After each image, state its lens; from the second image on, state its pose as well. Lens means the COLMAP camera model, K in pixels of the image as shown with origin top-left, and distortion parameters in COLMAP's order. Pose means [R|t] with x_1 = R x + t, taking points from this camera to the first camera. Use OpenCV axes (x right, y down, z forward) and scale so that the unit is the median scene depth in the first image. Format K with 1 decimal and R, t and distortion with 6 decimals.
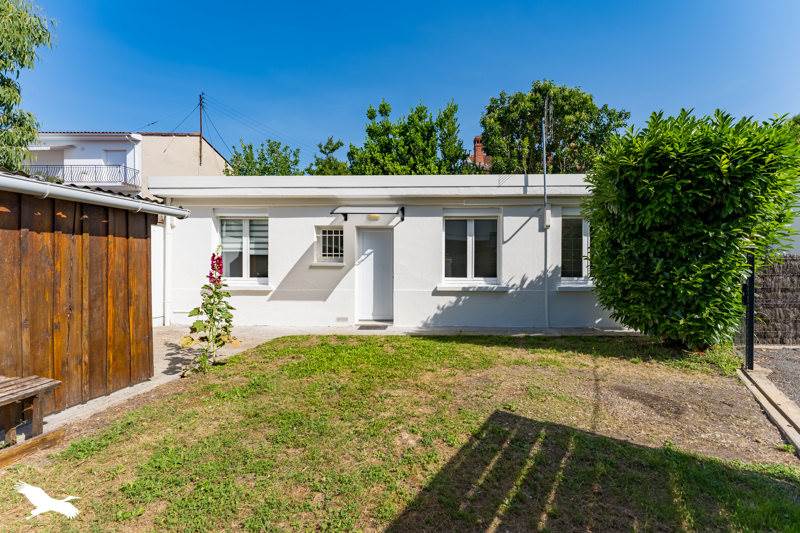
lens RADIAL K [[322.5, 0, 396.9], [0, 322.5, 260.8], [0, 0, 1]] dist [0.001507, 0.000052]
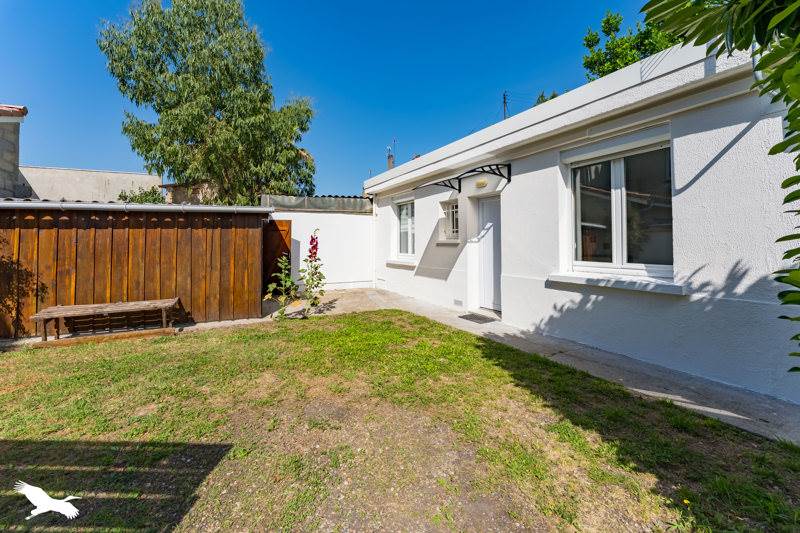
lens RADIAL K [[311.1, 0, 401.1], [0, 311.1, 232.2], [0, 0, 1]] dist [0.001347, 0.000105]
pose [[0.549946, -0.035331, -0.834452, 0.474881], [0.023236, 0.999365, -0.027000, 0.004749], [0.834877, -0.004541, 0.550418, 0.394396]]
